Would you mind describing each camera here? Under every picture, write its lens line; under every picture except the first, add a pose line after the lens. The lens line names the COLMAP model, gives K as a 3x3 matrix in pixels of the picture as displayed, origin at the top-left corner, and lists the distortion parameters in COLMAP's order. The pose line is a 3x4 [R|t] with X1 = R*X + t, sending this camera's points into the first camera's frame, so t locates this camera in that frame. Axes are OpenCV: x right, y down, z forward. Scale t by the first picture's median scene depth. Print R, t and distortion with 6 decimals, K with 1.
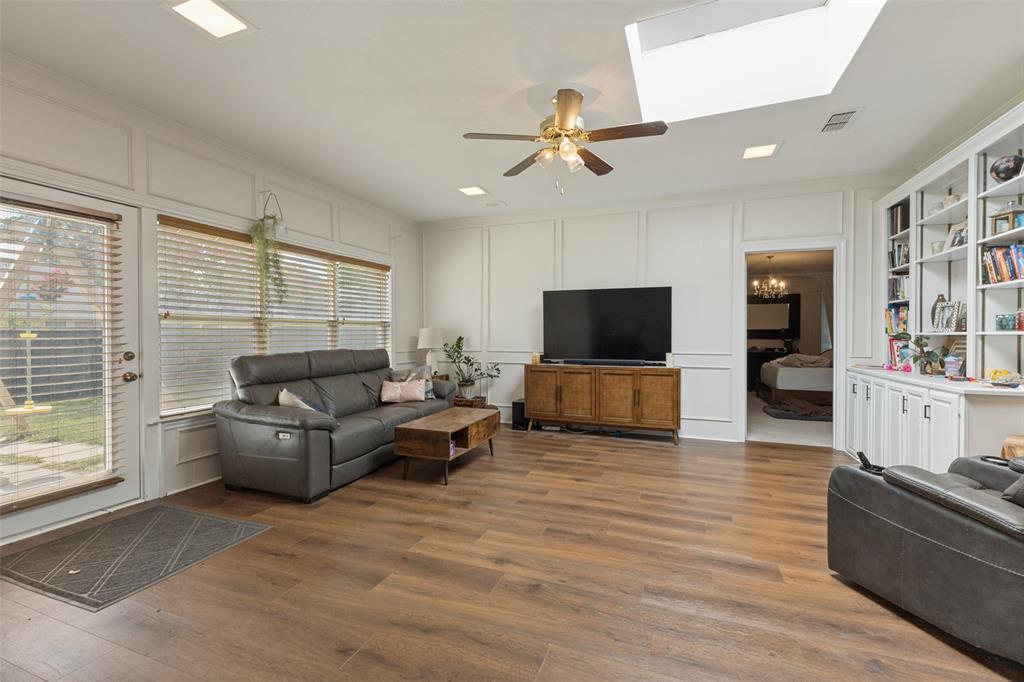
lens RADIAL K [[442.9, 0, 513.4], [0, 442.9, 337.9], [0, 0, 1]] dist [0.011982, -0.000024]
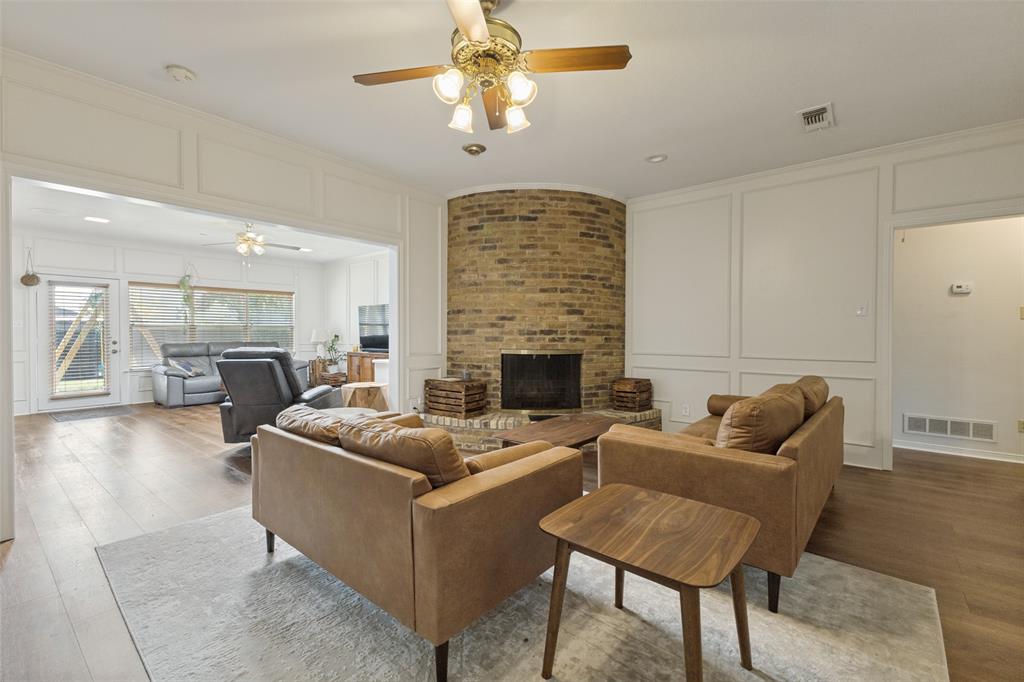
lens RADIAL K [[442.9, 0, 513.4], [0, 442.9, 337.9], [0, 0, 1]] dist [0.011982, -0.000024]
pose [[0.944287, 0.003221, -0.329106, 1.125213], [-0.002218, 0.999992, 0.003423, 0.001457], [0.329115, -0.002502, 0.944287, -0.318251]]
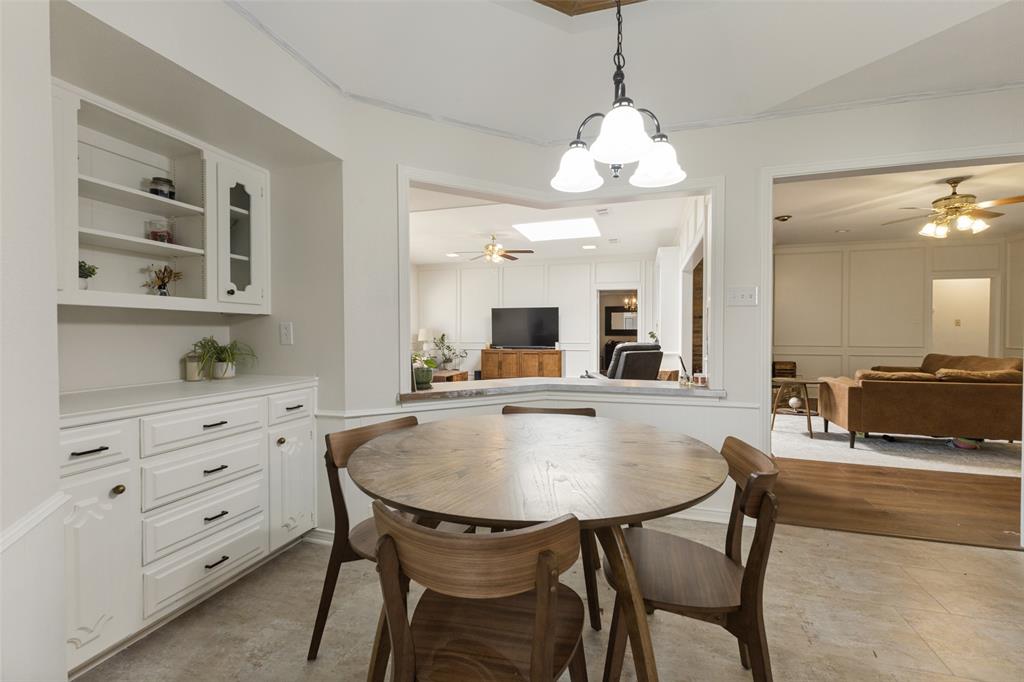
lens RADIAL K [[442.9, 0, 513.4], [0, 442.9, 337.9], [0, 0, 1]] dist [0.011982, -0.000024]
pose [[0.996877, -0.001343, 0.078962, 0.013855], [0.001047, 0.999992, 0.003801, 0.007012], [-0.078966, -0.003706, 0.996870, -0.795623]]
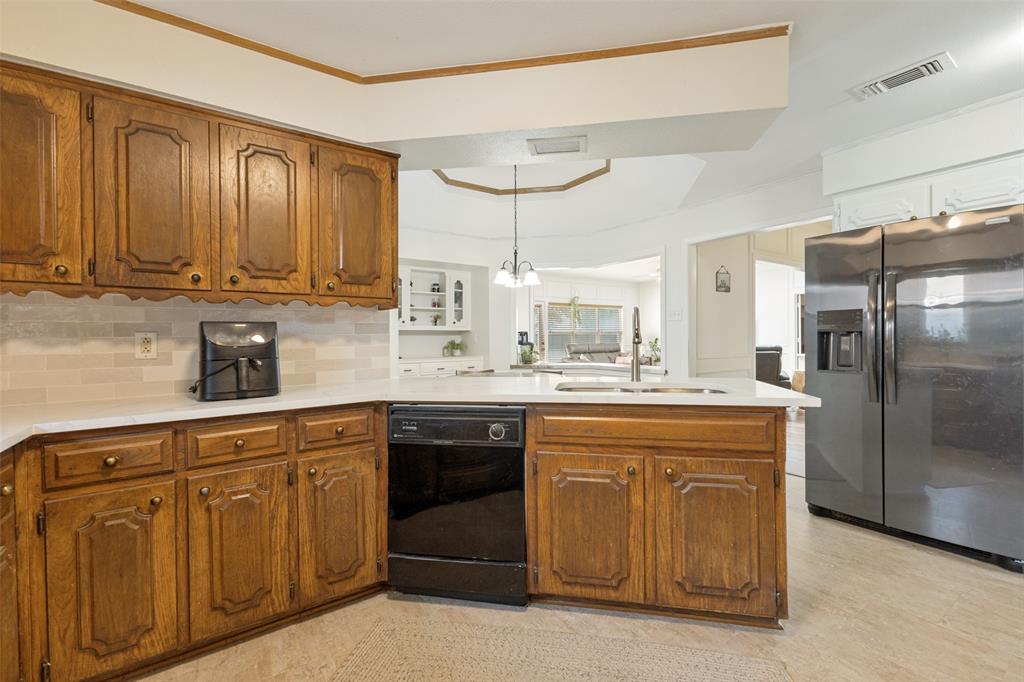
lens RADIAL K [[442.9, 0, 513.4], [0, 442.9, 337.9], [0, 0, 1]] dist [0.011982, -0.000024]
pose [[0.829036, -0.004251, -0.559178, 0.540169], [0.000840, 0.999979, -0.006357, 0.010437], [0.559194, 0.004801, 0.829023, -1.207493]]
